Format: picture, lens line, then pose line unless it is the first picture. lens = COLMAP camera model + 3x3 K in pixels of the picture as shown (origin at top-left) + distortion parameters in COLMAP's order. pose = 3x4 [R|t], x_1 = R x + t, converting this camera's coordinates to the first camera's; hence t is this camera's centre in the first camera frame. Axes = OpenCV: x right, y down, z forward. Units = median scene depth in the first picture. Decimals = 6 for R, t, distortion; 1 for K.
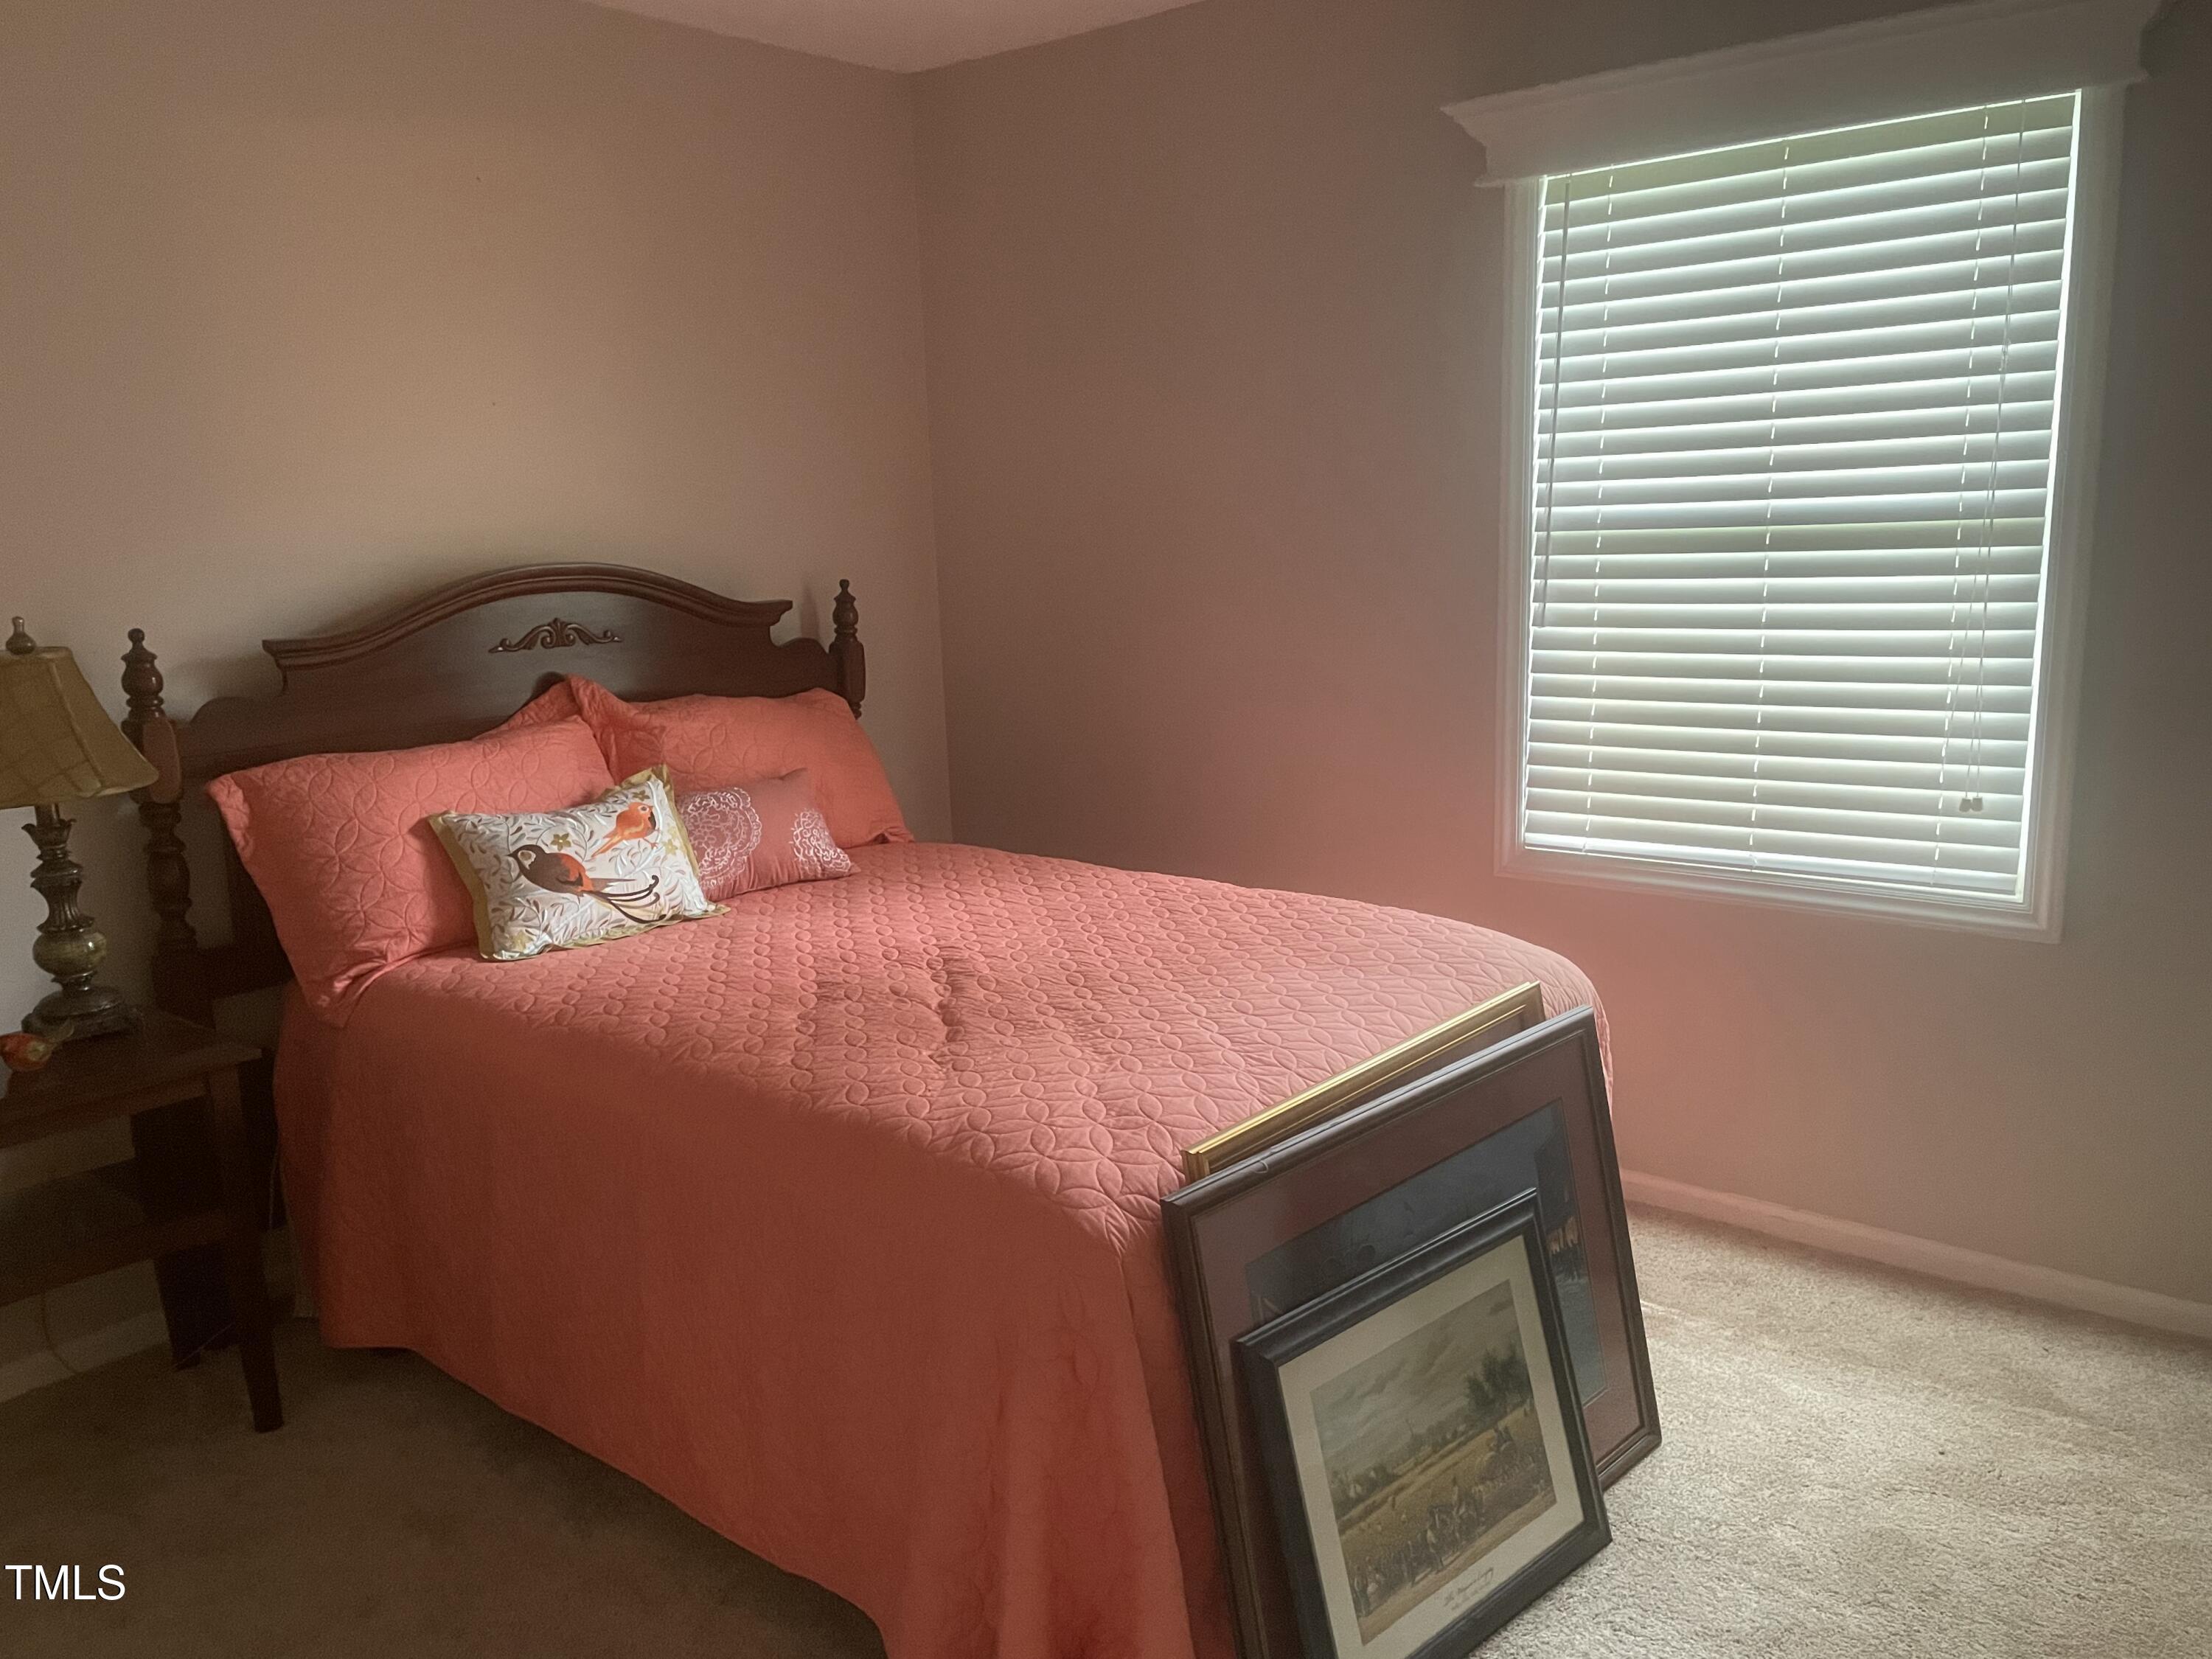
lens RADIAL K [[1894.3, 0, 1036.4], [0, 1894.3, 830.1], [0, 0, 1]] dist [0.377509, -0.001124]
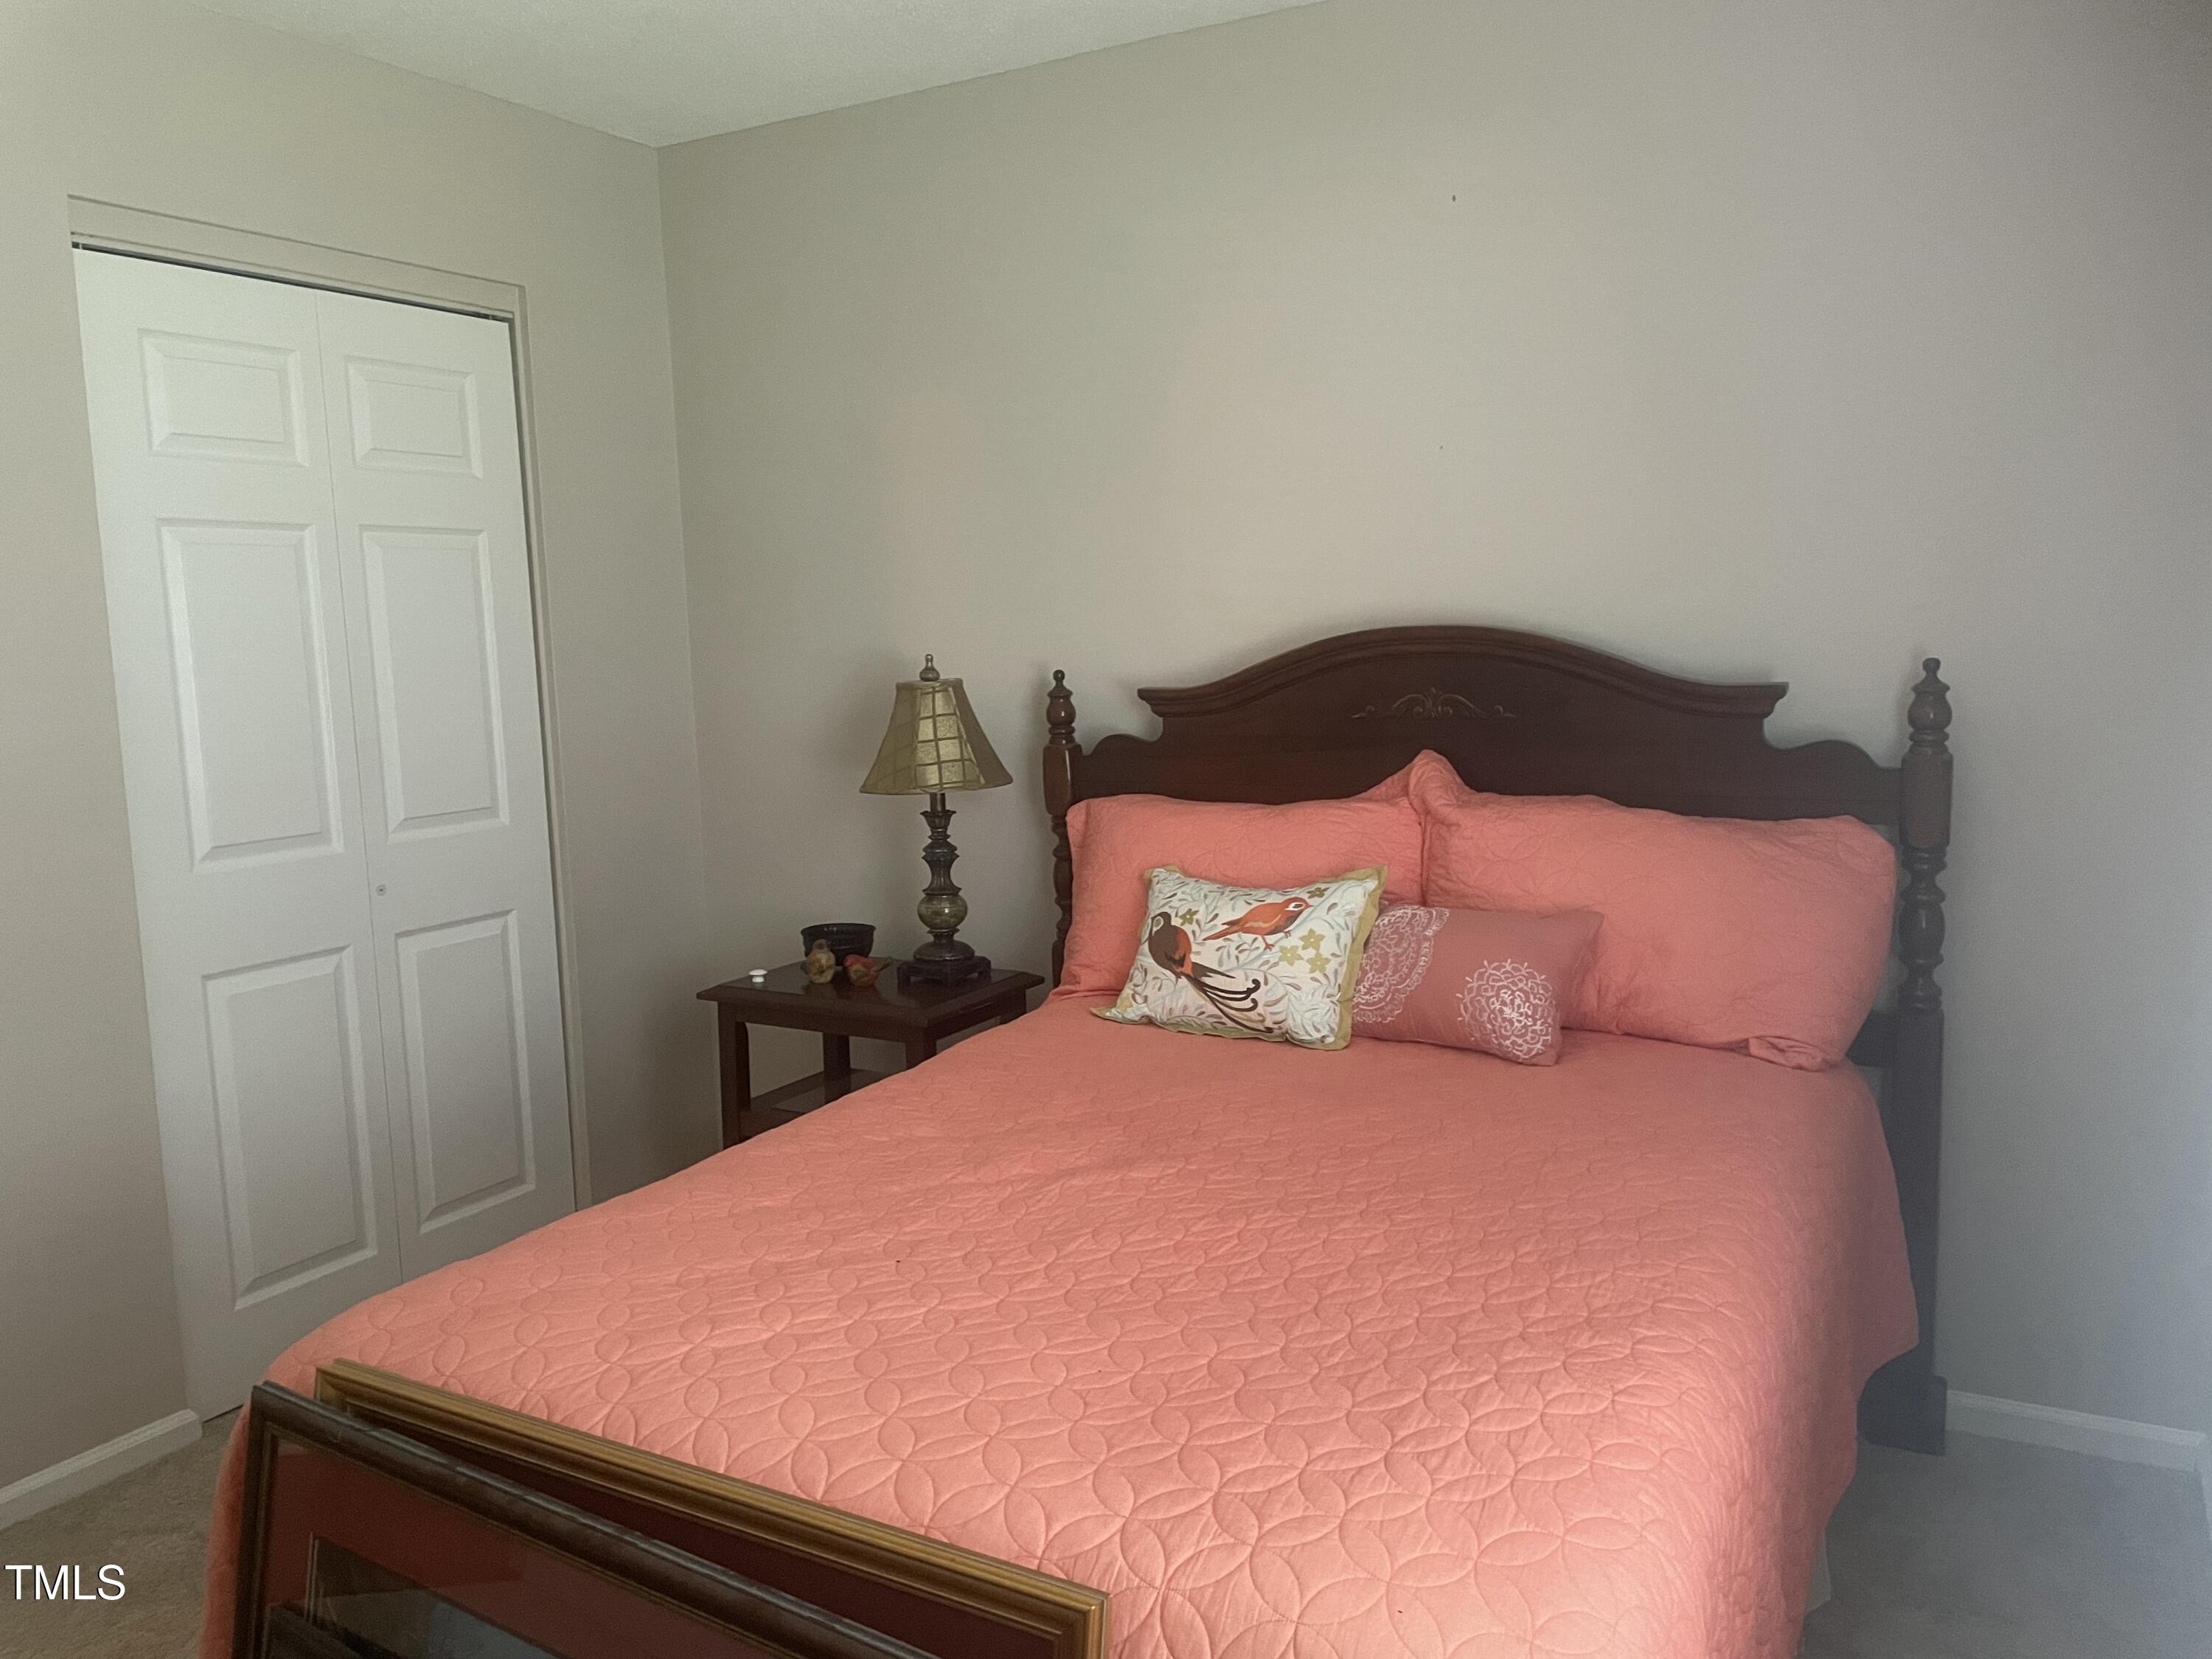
lens RADIAL K [[1894.3, 0, 1036.4], [0, 1894.3, 830.1], [0, 0, 1]] dist [0.377509, -0.001124]
pose [[0.225681, 0.175938, -0.958183, 0.616637], [-0.155997, 0.977392, 0.142723, -0.155393], [0.961630, 0.117264, 0.248025, 0.681743]]
